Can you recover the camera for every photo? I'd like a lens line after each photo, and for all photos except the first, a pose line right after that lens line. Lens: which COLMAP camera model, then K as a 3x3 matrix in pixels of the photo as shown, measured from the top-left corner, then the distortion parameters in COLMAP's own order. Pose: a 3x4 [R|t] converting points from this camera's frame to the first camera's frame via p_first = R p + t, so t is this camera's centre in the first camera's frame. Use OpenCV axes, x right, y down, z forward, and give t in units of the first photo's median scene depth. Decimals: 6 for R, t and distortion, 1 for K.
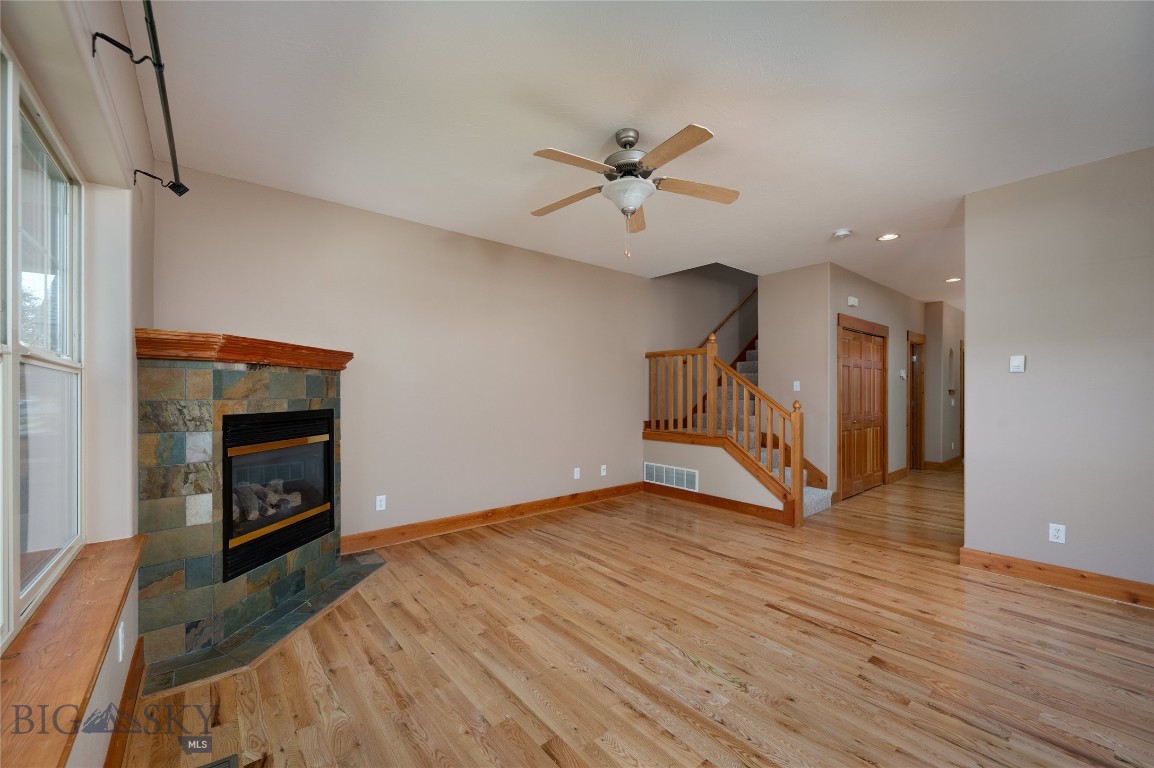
lens RADIAL K [[454.1, 0, 579.6], [0, 454.1, 391.4], [0, 0, 1]] dist [-0.000307, -0.000105]
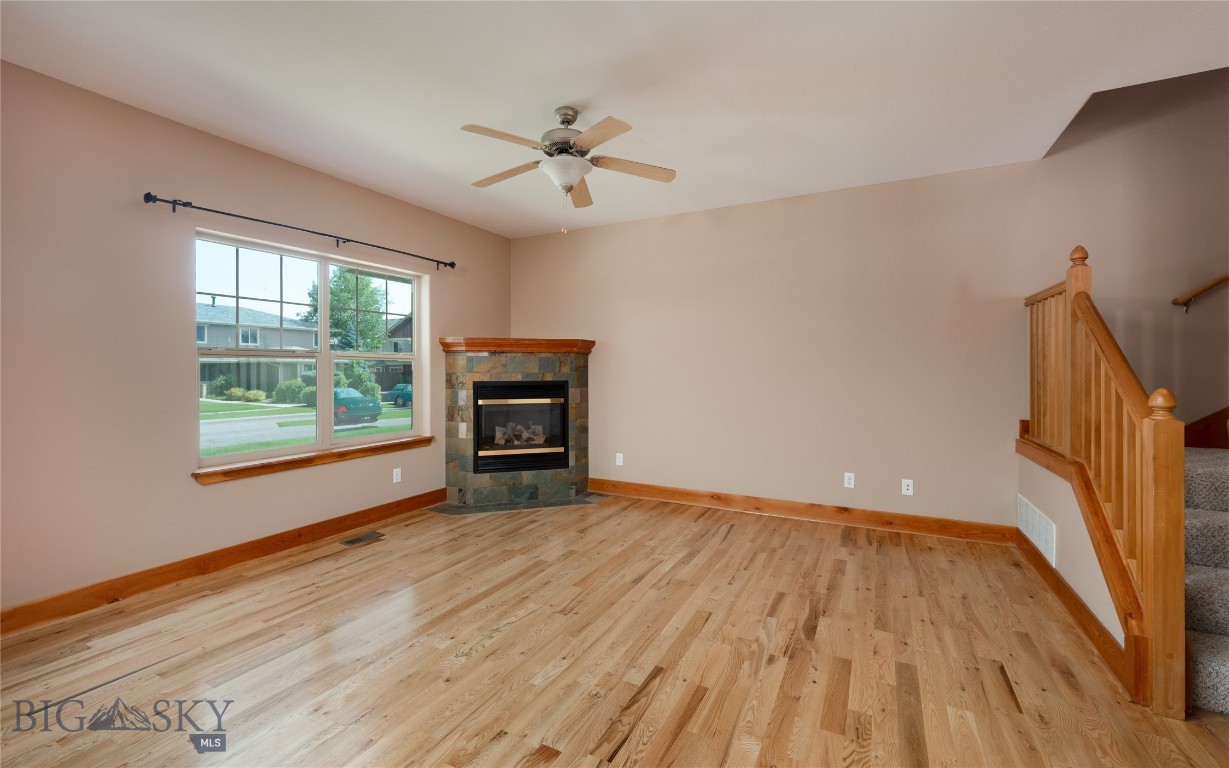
lens RADIAL K [[509.3, 0, 614.7], [0, 509.3, 368.4], [0, 0, 1]] dist [0.001723, 0.000195]
pose [[0.383615, -0.001385, -0.923492, 1.094369], [0.000681, 0.999999, -0.001217, 0.003368], [0.923493, -0.000162, 0.383615, 0.614105]]
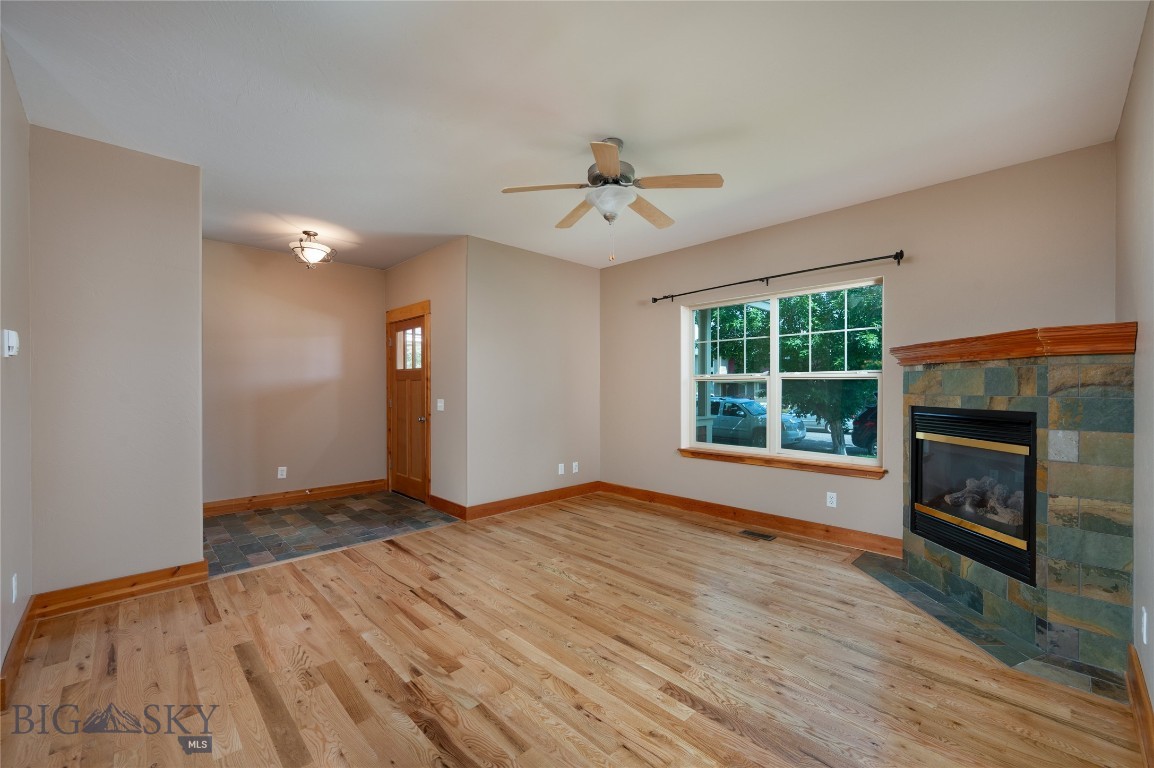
lens RADIAL K [[468.7, 0, 573.3], [0, 468.7, 391.7], [0, 0, 1]] dist [-0.001539, -0.000045]
pose [[-0.997816, 0.000451, -0.066057, 0.244799], [-0.000061, 0.999970, 0.007752, 0.000979], [0.066059, 0.007739, -0.997786, 1.917007]]
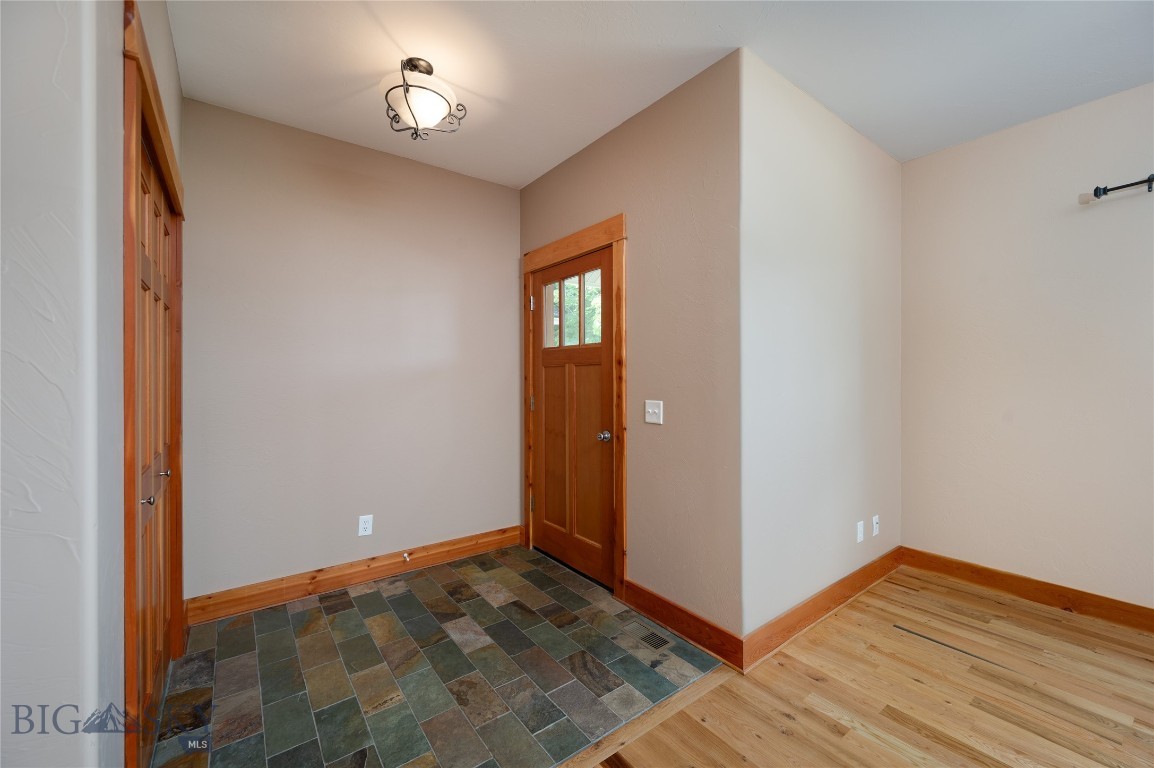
lens RADIAL K [[461.9, 0, 577.0], [0, 461.9, 384.0], [0, 0, 1]] dist [0.000070, 0.000074]
pose [[-0.998164, 0.002498, 0.060511, 0.708772], [0.003202, 0.999928, 0.011546, -0.000745], [-0.060477, 0.011718, -0.998101, 1.045106]]
